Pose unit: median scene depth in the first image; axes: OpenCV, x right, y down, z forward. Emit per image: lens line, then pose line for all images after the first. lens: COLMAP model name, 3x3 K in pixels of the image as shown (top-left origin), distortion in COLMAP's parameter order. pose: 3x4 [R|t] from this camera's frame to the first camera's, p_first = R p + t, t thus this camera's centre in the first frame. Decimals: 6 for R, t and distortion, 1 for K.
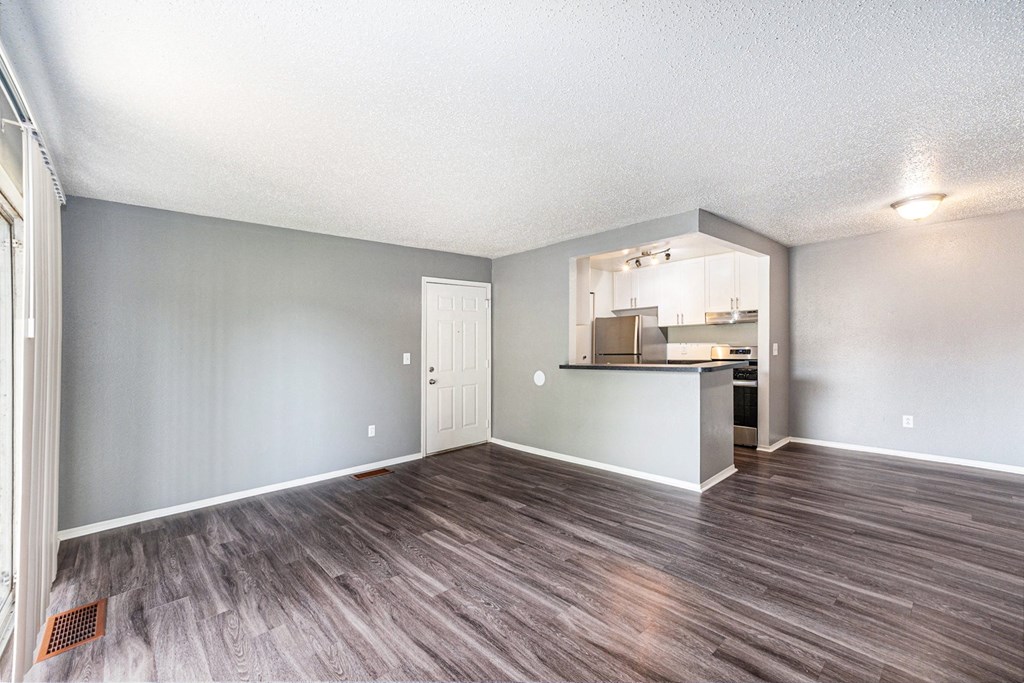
lens RADIAL K [[431.6, 0, 512.0], [0, 431.6, 341.5], [0, 0, 1]] dist [-0.000729, 0.000067]
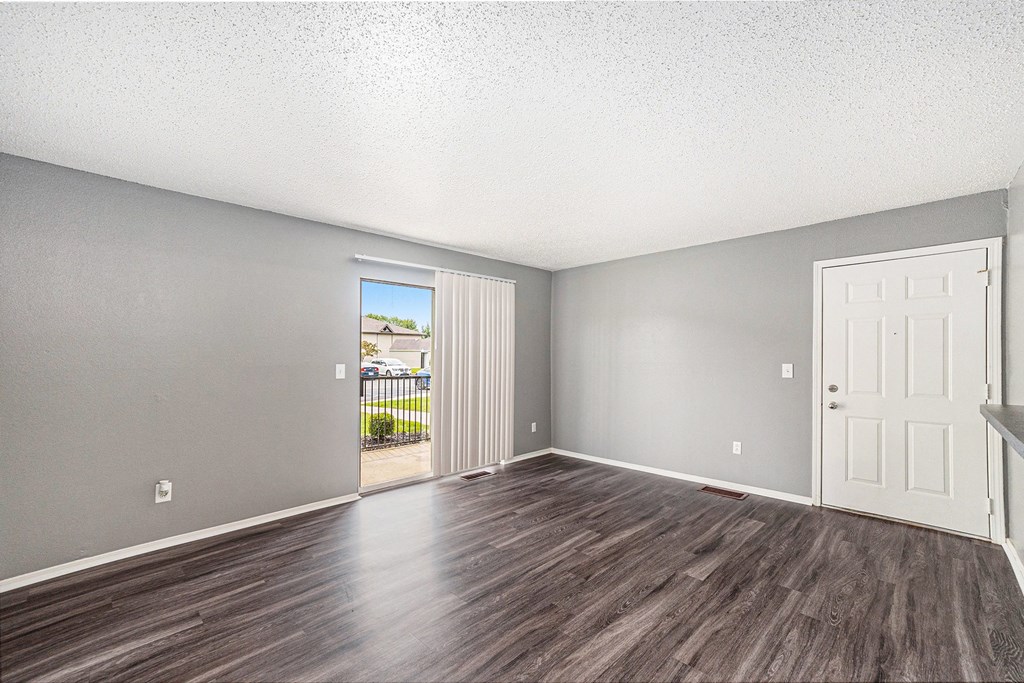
lens RADIAL K [[431.6, 0, 512.0], [0, 431.6, 341.5], [0, 0, 1]] dist [-0.000729, 0.000067]
pose [[0.035620, -0.012133, -0.999292, 0.805102], [0.005926, 0.999911, -0.011929, -0.010865], [0.999348, -0.005497, 0.035689, 0.716475]]
